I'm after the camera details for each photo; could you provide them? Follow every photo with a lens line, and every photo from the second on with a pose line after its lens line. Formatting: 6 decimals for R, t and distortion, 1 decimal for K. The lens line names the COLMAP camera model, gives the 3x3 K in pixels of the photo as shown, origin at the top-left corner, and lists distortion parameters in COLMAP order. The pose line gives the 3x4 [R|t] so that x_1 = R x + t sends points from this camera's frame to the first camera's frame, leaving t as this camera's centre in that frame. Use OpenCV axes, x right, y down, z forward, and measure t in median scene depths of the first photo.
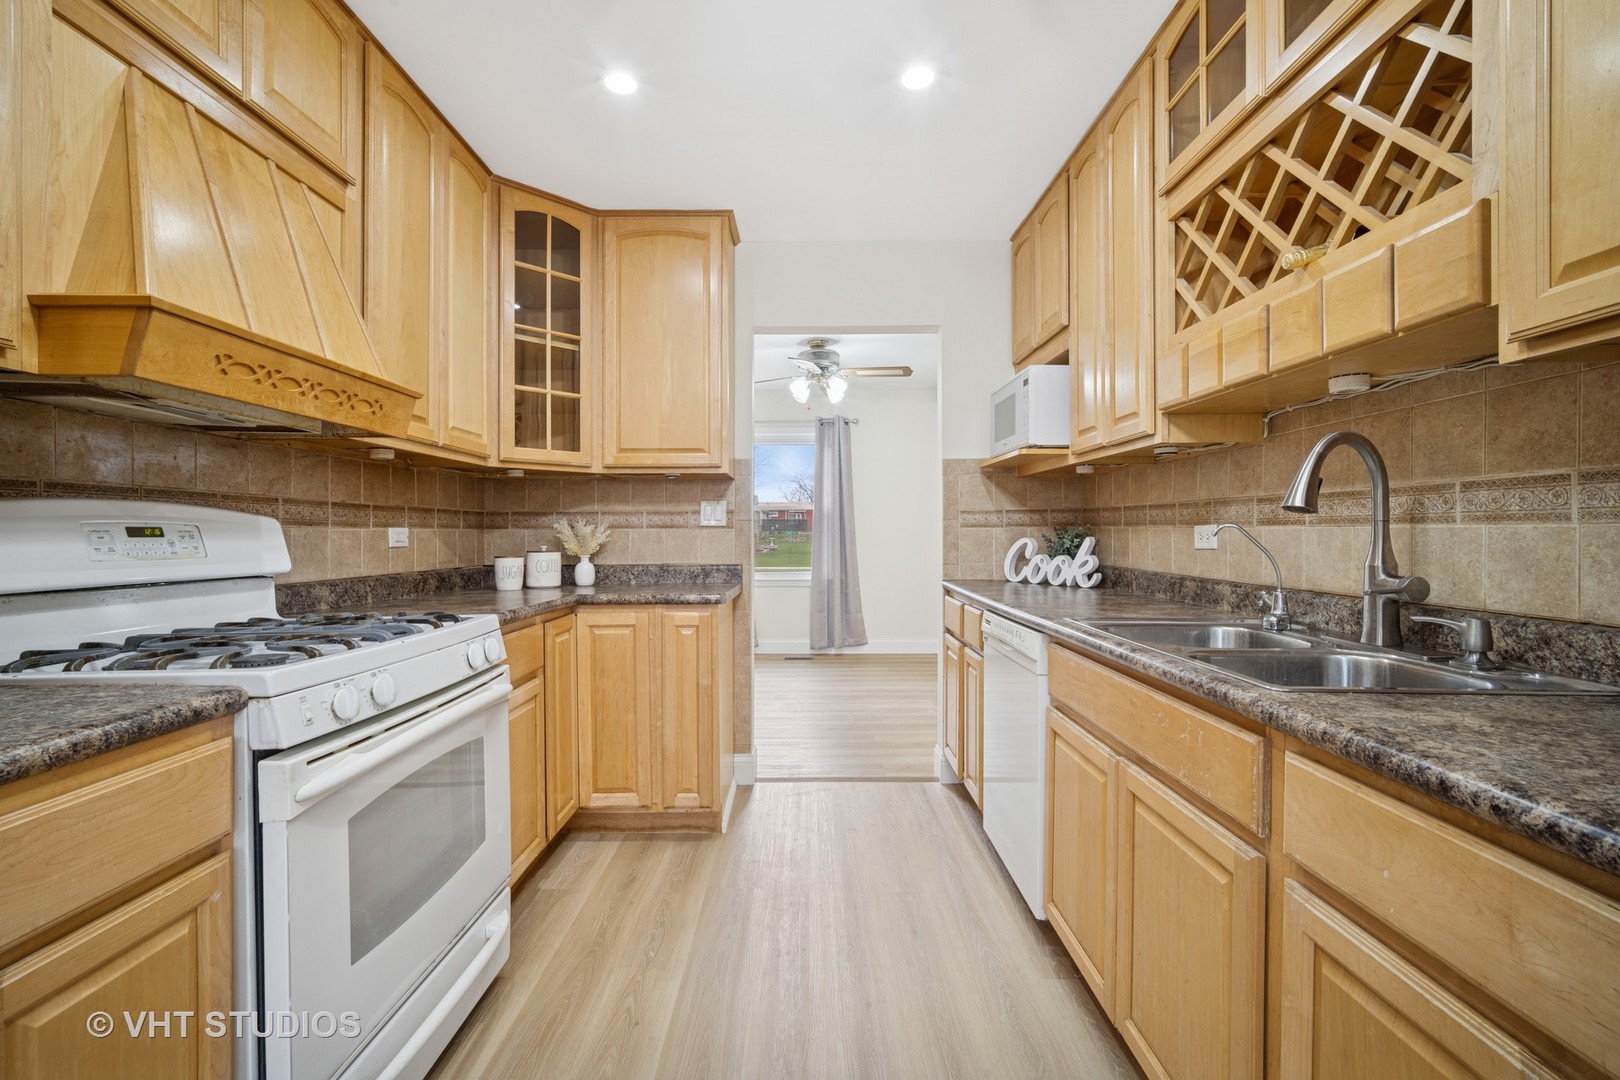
lens RADIAL K [[712.5, 0, 810.4], [0, 712.5, 536.7], [0, 0, 1]] dist [0.001316, 0.000294]
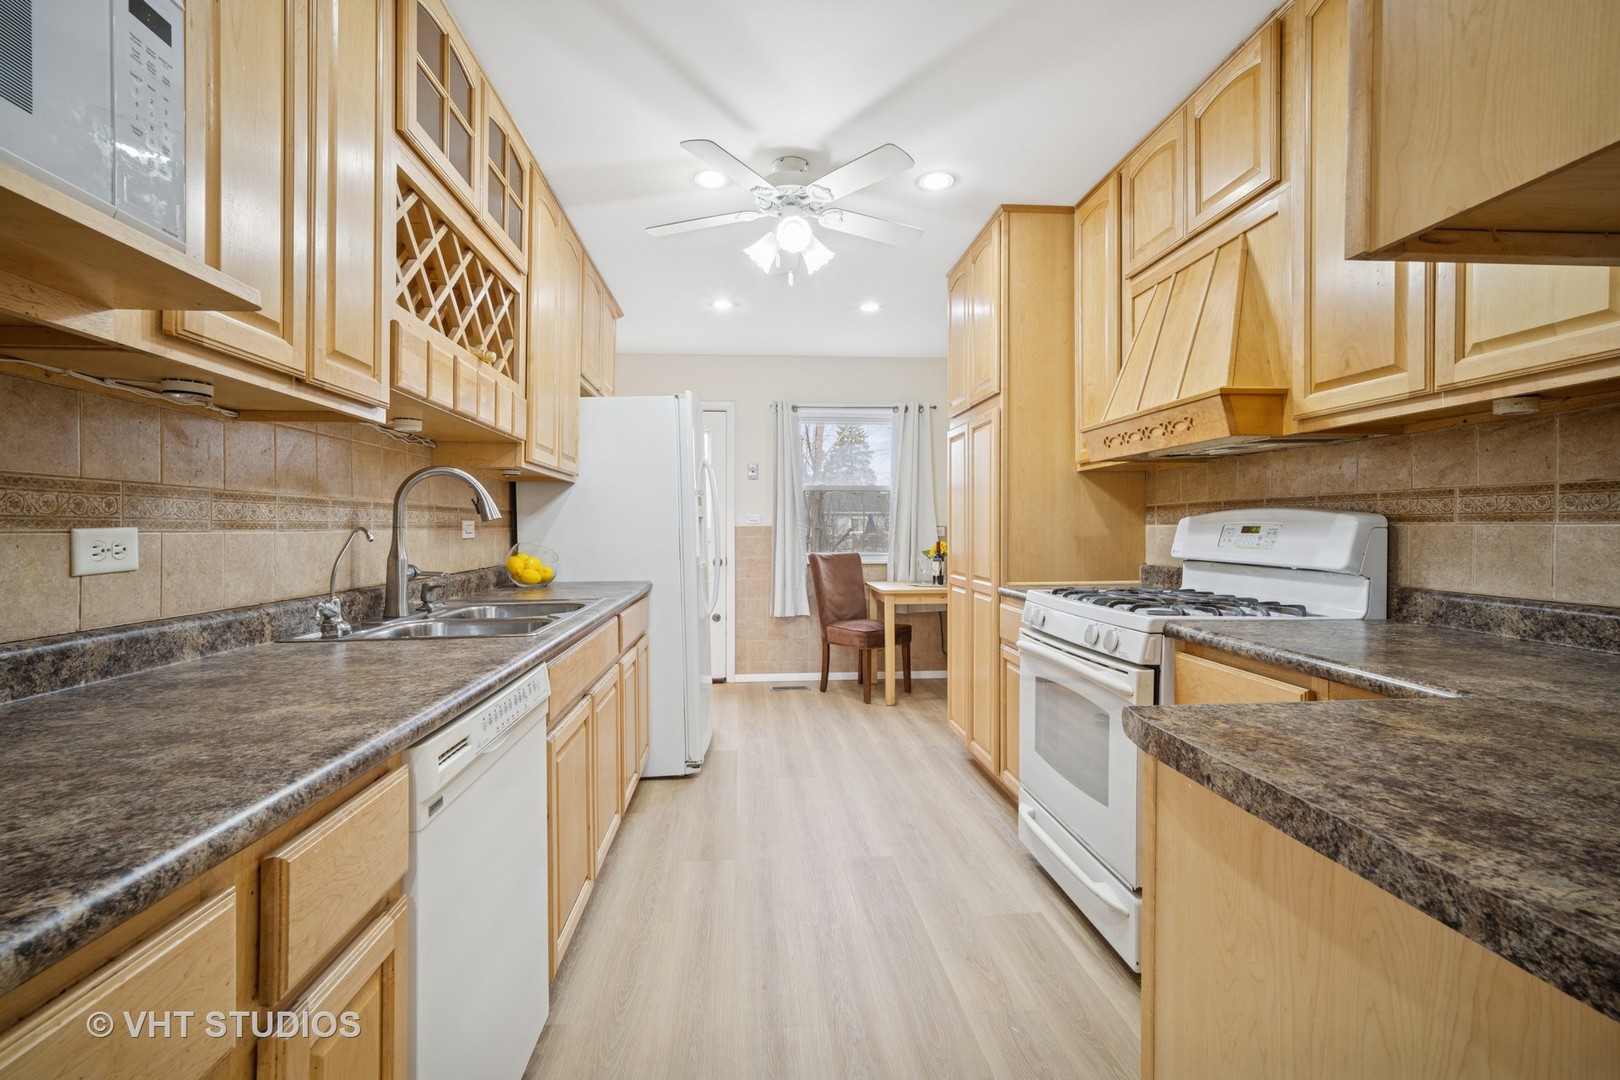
lens RADIAL K [[712.5, 0, 811.9], [0, 712.5, 529.2], [0, 0, 1]] dist [0.001316, 0.000294]
pose [[-0.995726, 0.006826, -0.092106, 0.094115], [0.006152, 0.999952, 0.007607, -0.018626], [0.092153, 0.007008, -0.995720, 1.862375]]
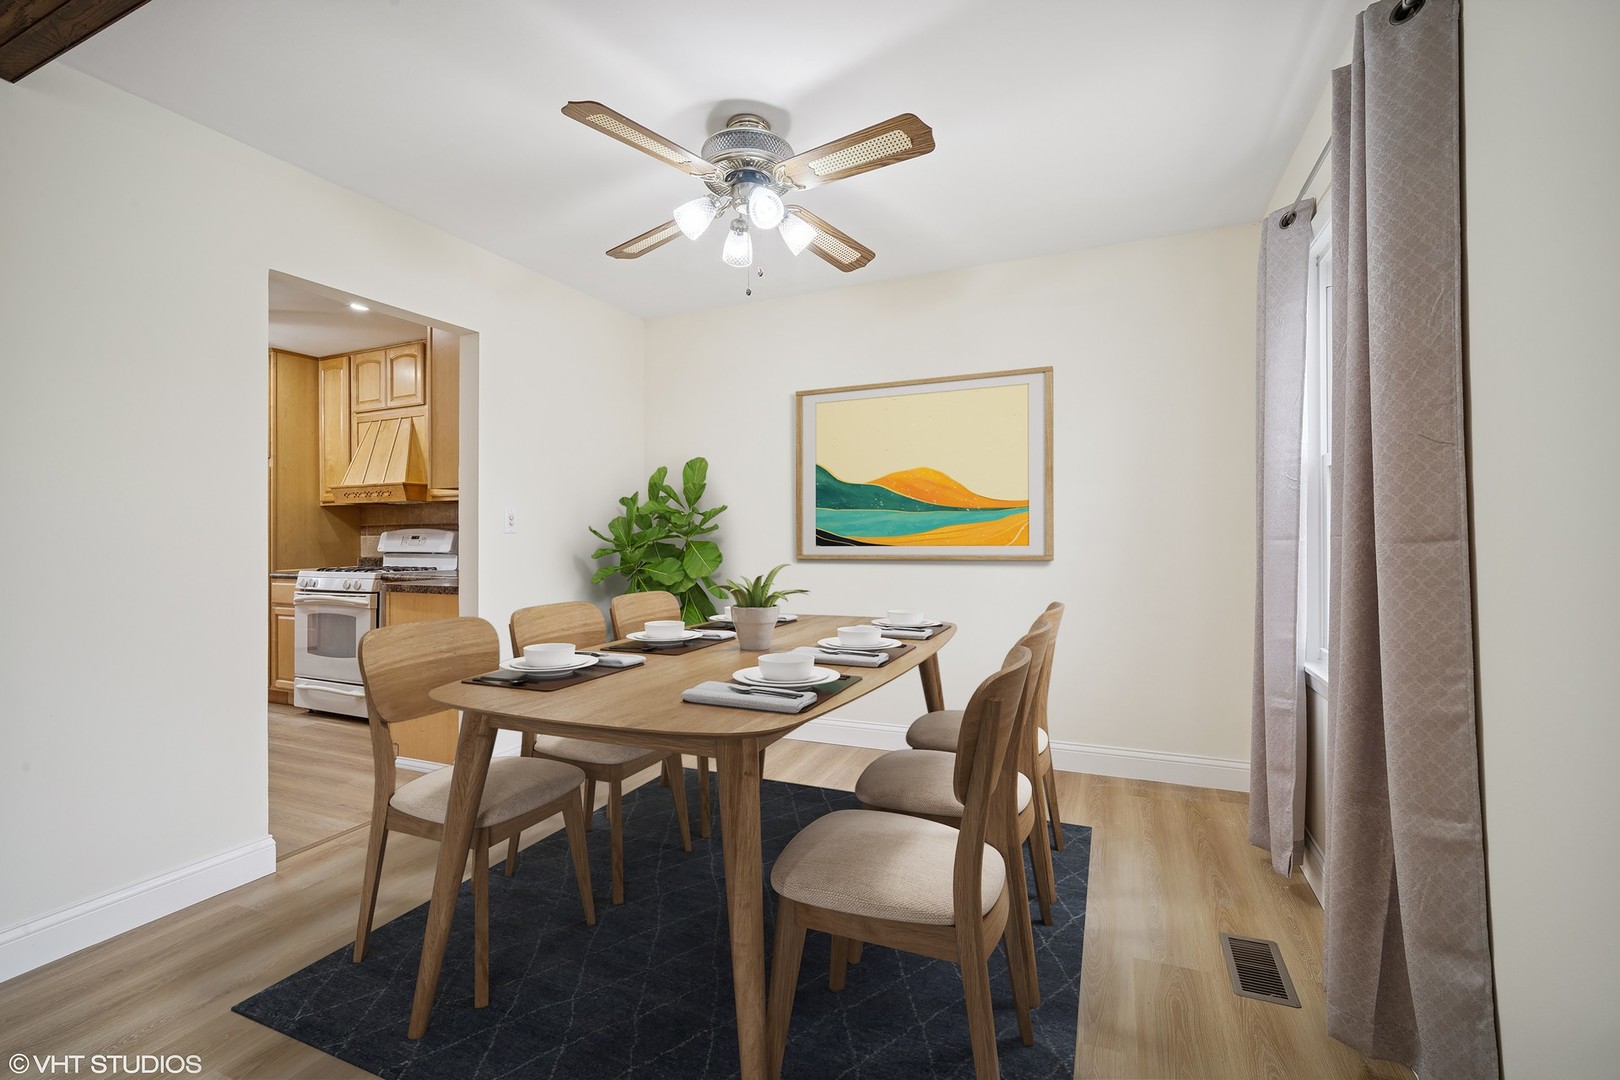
lens RADIAL K [[712.5, 0, 812.2], [0, 712.5, 535.6], [0, 0, 1]] dist [0.001316, 0.000294]
pose [[-0.414369, 0.009522, -0.910059, 1.189920], [0.004053, 0.999955, 0.008617, -0.031526], [0.910100, -0.000118, -0.414389, 3.369971]]
